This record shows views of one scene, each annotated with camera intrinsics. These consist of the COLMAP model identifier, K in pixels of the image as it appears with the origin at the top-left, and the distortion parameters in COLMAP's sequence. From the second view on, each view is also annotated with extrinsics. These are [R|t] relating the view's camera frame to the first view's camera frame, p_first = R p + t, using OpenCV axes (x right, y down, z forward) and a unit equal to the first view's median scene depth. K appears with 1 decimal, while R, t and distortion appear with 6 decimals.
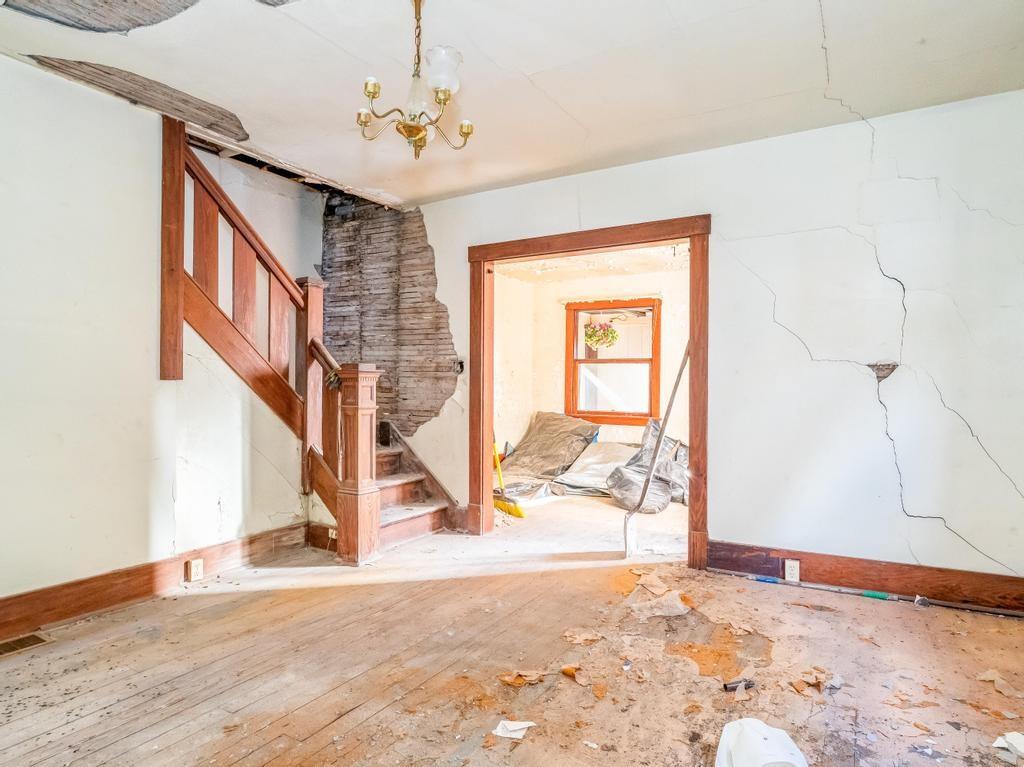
lens RADIAL K [[577.0, 0, 515.1], [0, 577.0, 384.7], [0, 0, 1]] dist [-0.026613, 0.006321]
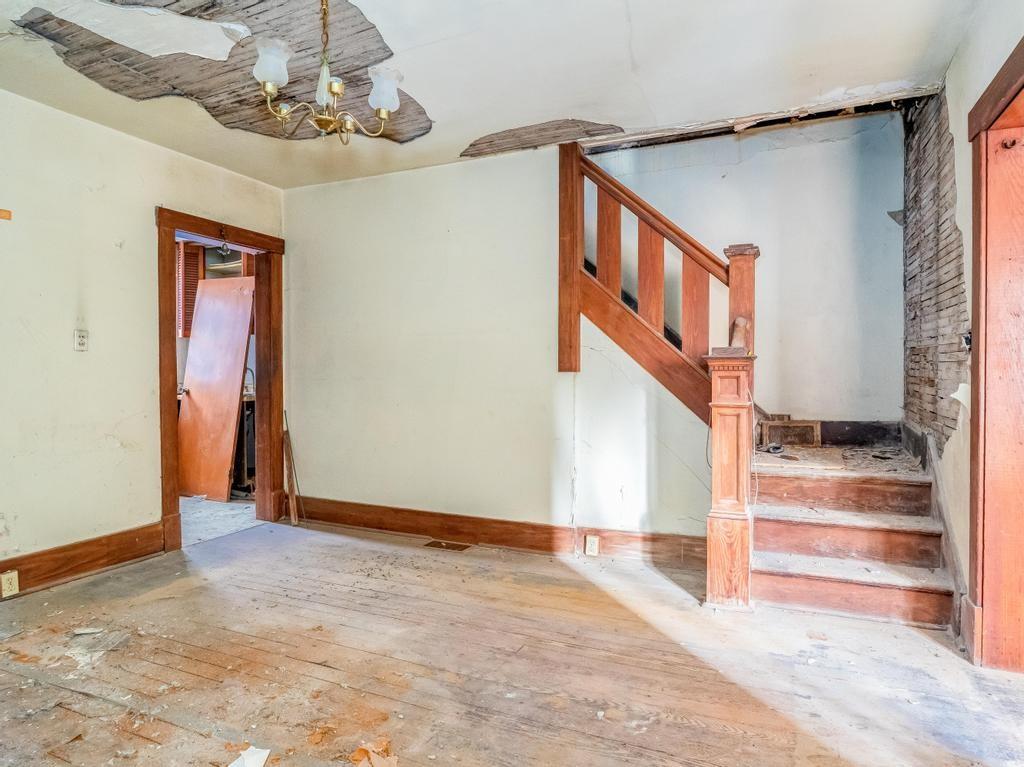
lens RADIAL K [[577.0, 0, 513.9], [0, 577.0, 381.9], [0, 0, 1]] dist [-0.026613, 0.006321]
pose [[0.151778, 0.005569, -0.988399, 0.543543], [0.003563, 0.999975, 0.006182, 0.003851], [0.988408, -0.004460, 0.151754, 0.741518]]
